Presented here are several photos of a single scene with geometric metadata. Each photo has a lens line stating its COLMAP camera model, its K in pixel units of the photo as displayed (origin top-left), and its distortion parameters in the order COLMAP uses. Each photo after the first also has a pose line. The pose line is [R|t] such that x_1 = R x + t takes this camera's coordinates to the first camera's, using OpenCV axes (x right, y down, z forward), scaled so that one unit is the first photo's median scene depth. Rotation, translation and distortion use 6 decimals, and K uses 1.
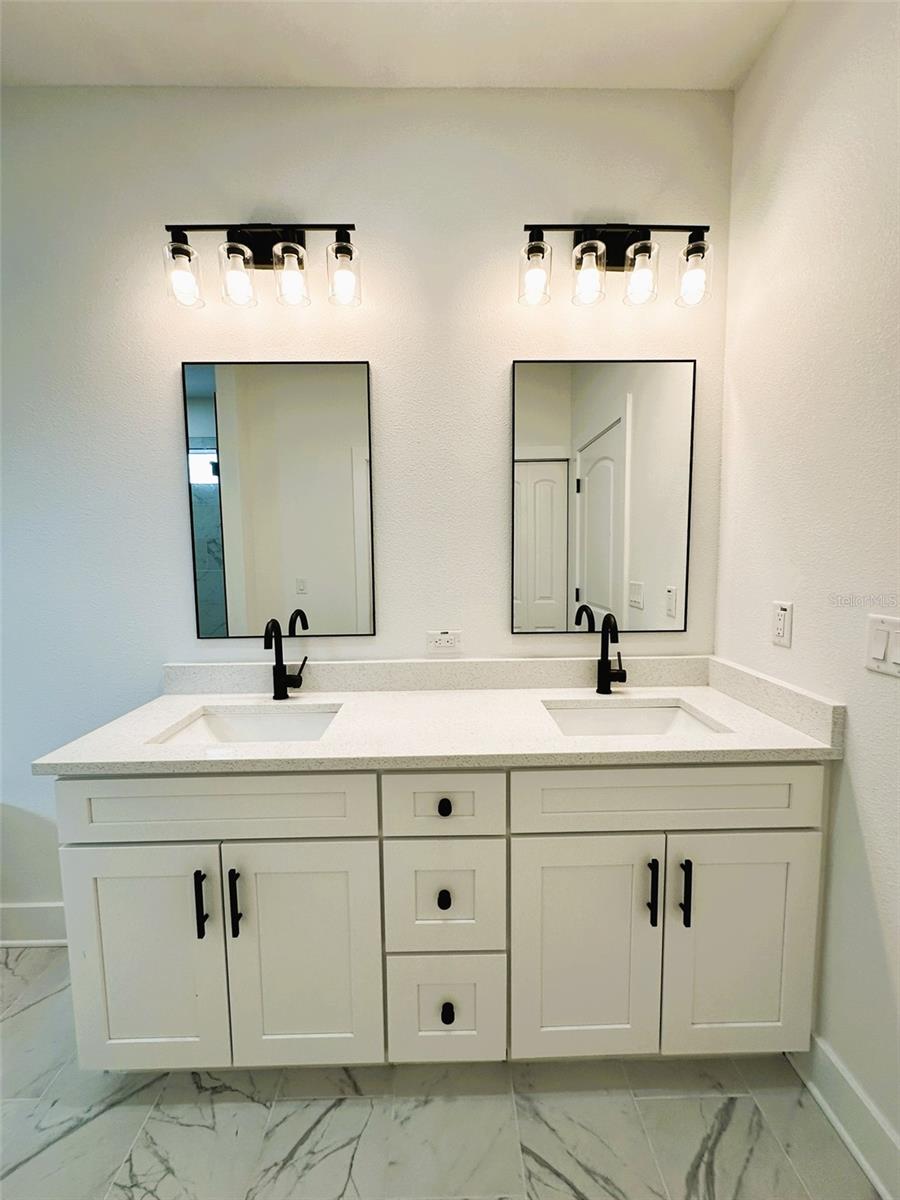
lens RADIAL K [[481.1, 0, 452.1], [0, 481.1, 598.6], [0, 0, 1]] dist [-0.000694, 0.000584]
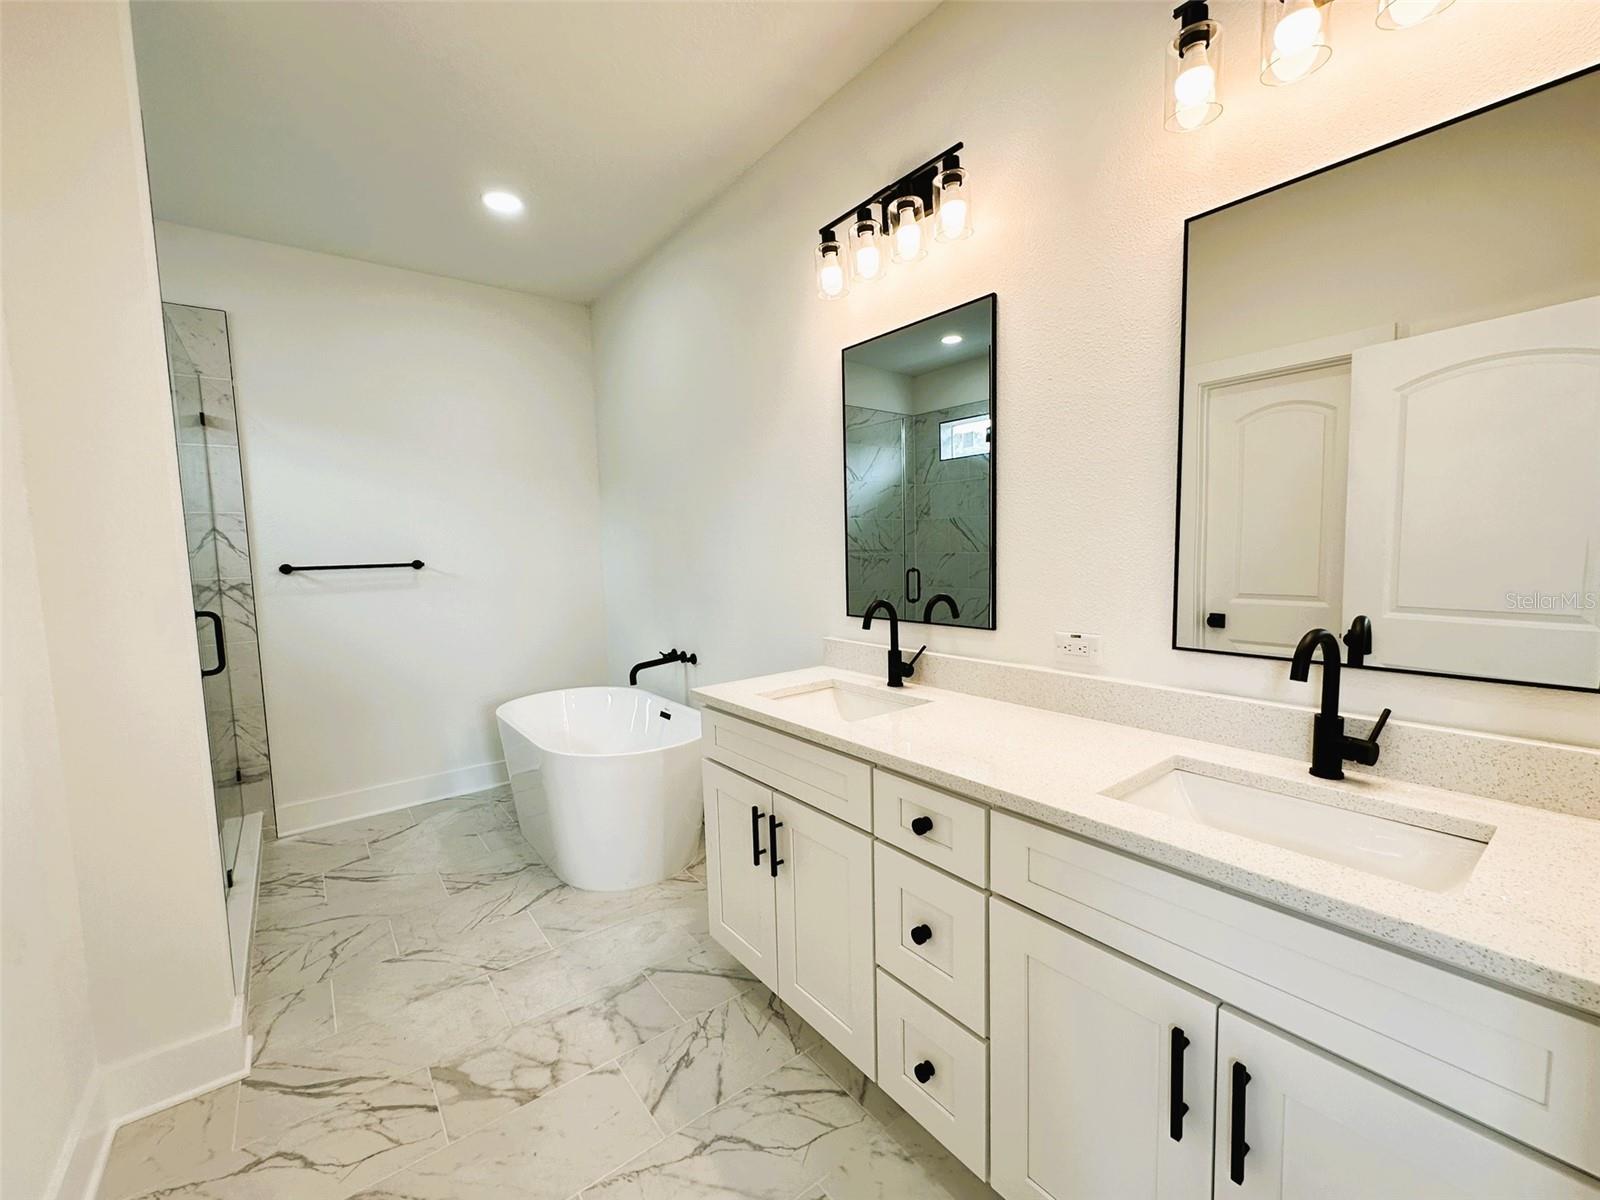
lens RADIAL K [[651.2, 0, 825.8], [0, 651.2, 600.4], [0, 0, 1]] dist [-0.000617, -0.000012]
pose [[0.620581, 0.062139, -0.781676, 0.699904], [-0.053741, 0.997882, 0.036660, 0.002765], [0.782298, 0.019257, 0.622606, 0.130441]]
